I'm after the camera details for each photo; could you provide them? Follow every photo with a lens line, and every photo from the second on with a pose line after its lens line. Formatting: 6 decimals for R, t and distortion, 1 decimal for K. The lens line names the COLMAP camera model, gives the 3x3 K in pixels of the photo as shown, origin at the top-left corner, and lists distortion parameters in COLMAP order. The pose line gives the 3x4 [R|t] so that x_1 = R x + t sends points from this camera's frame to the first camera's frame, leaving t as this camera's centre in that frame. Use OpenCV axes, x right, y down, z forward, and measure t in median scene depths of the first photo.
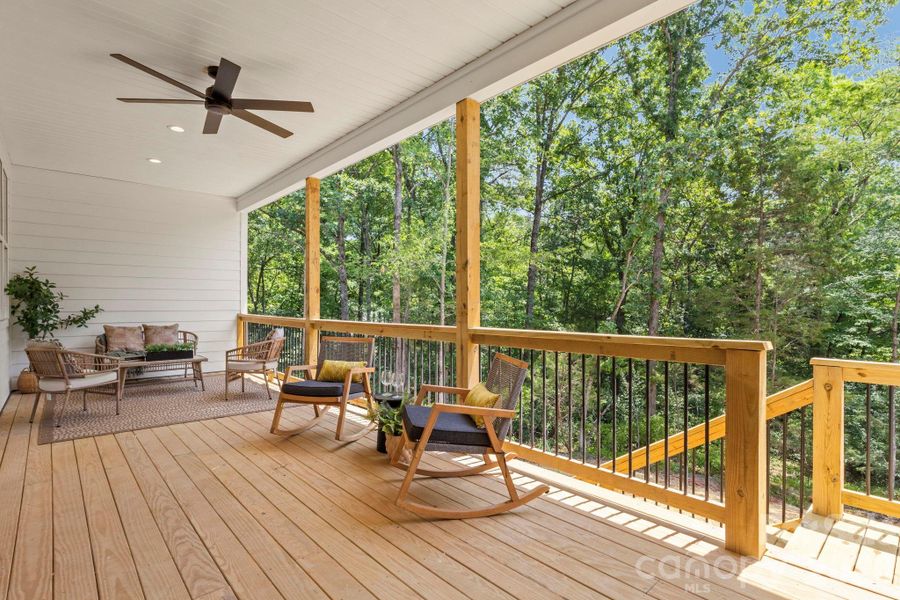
lens RADIAL K [[439.7, 0, 450.0], [0, 439.7, 300.0], [0, 0, 1]] dist [-0.002571, -0.000926]
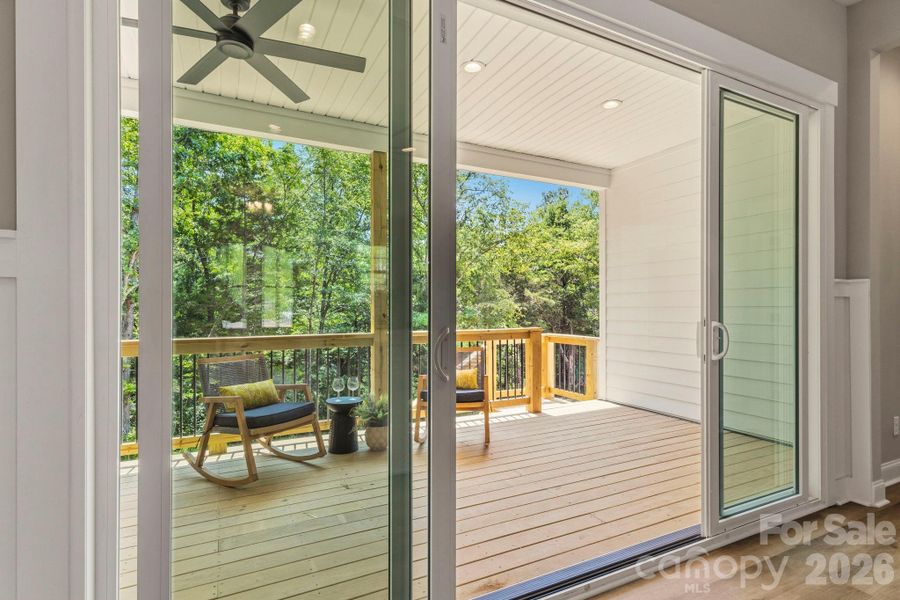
lens RADIAL K [[452.7, 0, 450.0], [0, 452.7, 300.0], [0, 0, 1]] dist [0.000830, 0.000456]
pose [[0.269223, 0.009372, 0.963032, -0.667395], [-0.010186, 0.999924, -0.006884, -0.013429], [-0.963024, -0.007957, 0.269299, 0.267411]]
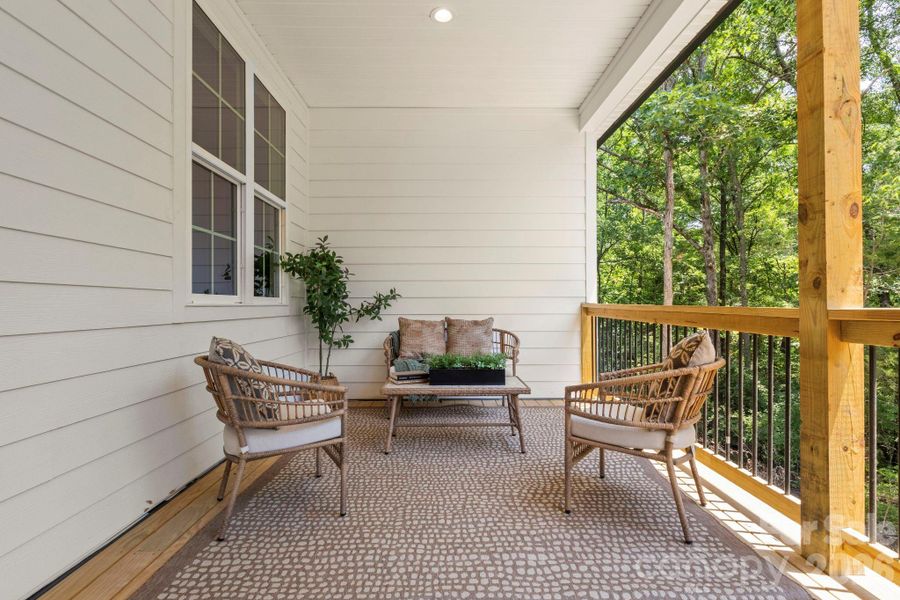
lens RADIAL K [[452.7, 0, 450.0], [0, 452.7, 300.0], [0, 0, 1]] dist [0.000830, 0.000456]
pose [[0.753585, -0.009020, -0.657288, -0.288260], [0.010085, 0.999947, -0.002160, 0.035379], [0.657273, -0.005001, 0.753636, 0.564462]]
